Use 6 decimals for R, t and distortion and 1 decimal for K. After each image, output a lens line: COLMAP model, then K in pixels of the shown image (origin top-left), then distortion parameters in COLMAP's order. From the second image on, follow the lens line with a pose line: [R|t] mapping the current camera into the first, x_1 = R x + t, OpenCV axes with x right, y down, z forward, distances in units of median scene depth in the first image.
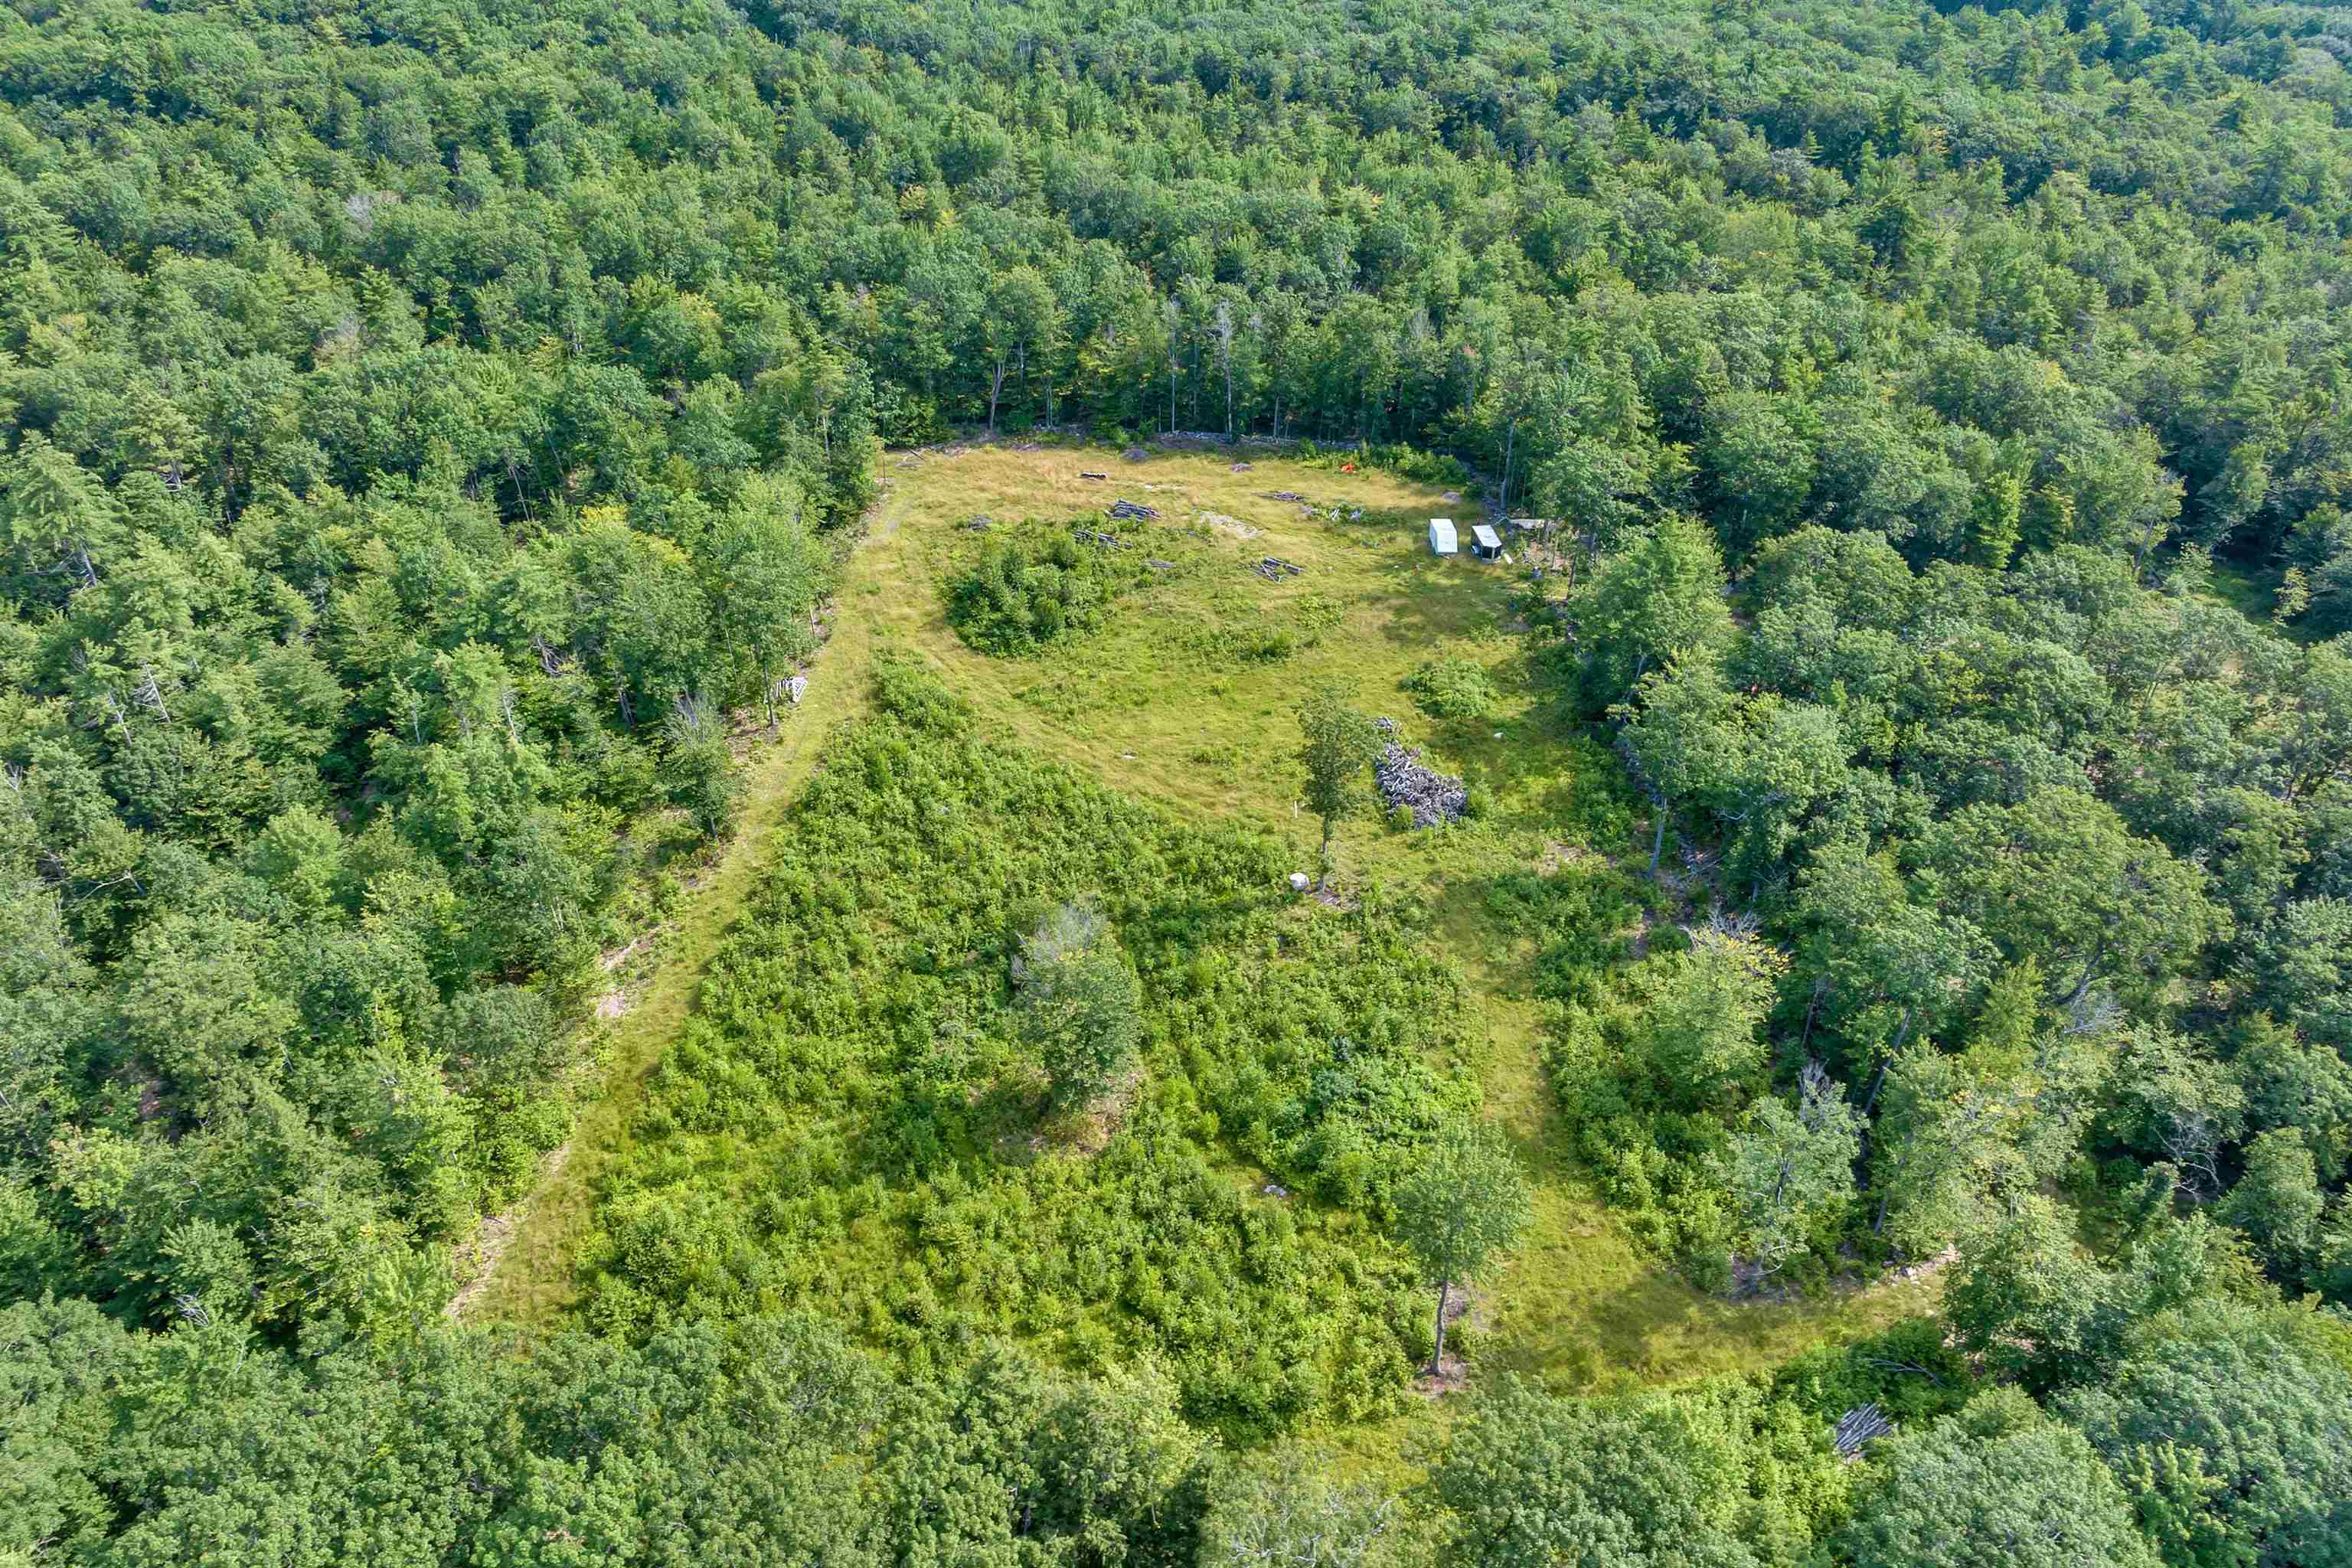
lens RADIAL K [[1753.8, 0, 1190.4], [0, 1753.8, 724.5], [0, 0, 1]] dist [-0.024605, 0.008388]
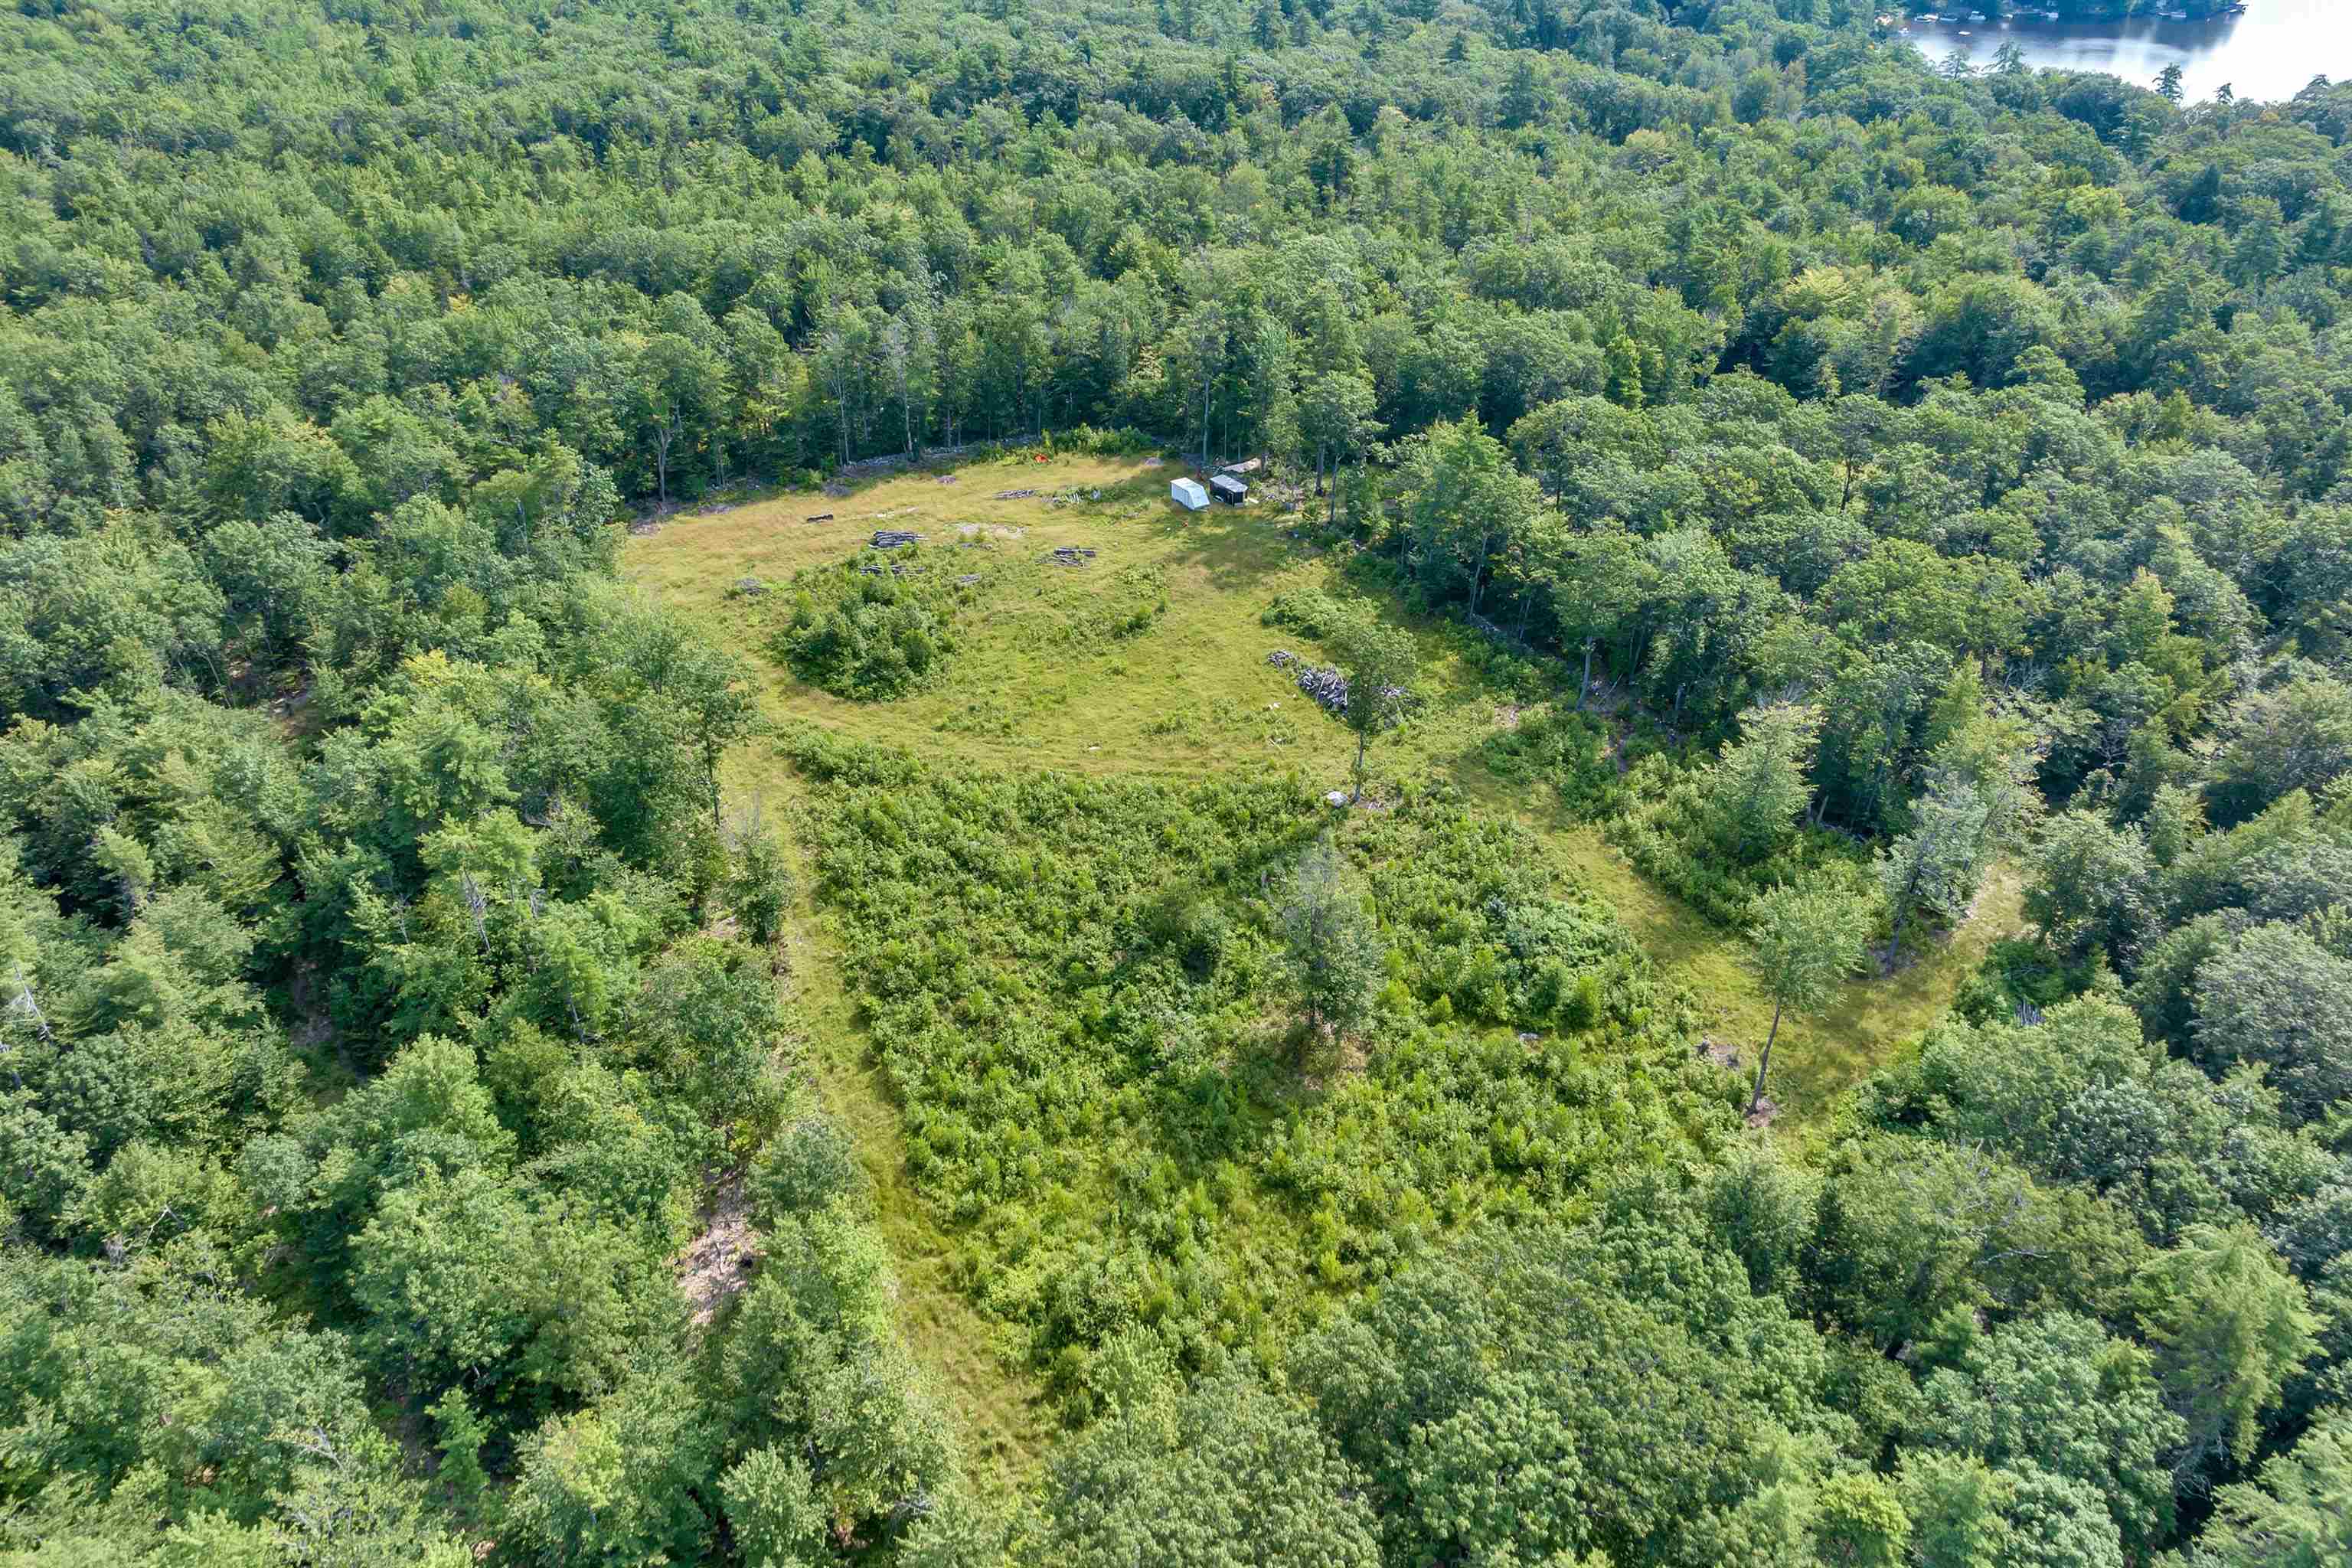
lens RADIAL K [[1753.8, 0, 1190.4], [0, 1753.8, 724.5], [0, 0, 1]] dist [-0.024605, 0.008388]
pose [[0.857521, -0.270274, 0.437733, -0.392873], [0.275733, 0.959802, 0.052458, -0.029985], [-0.434315, 0.075714, 0.897573, 0.050507]]
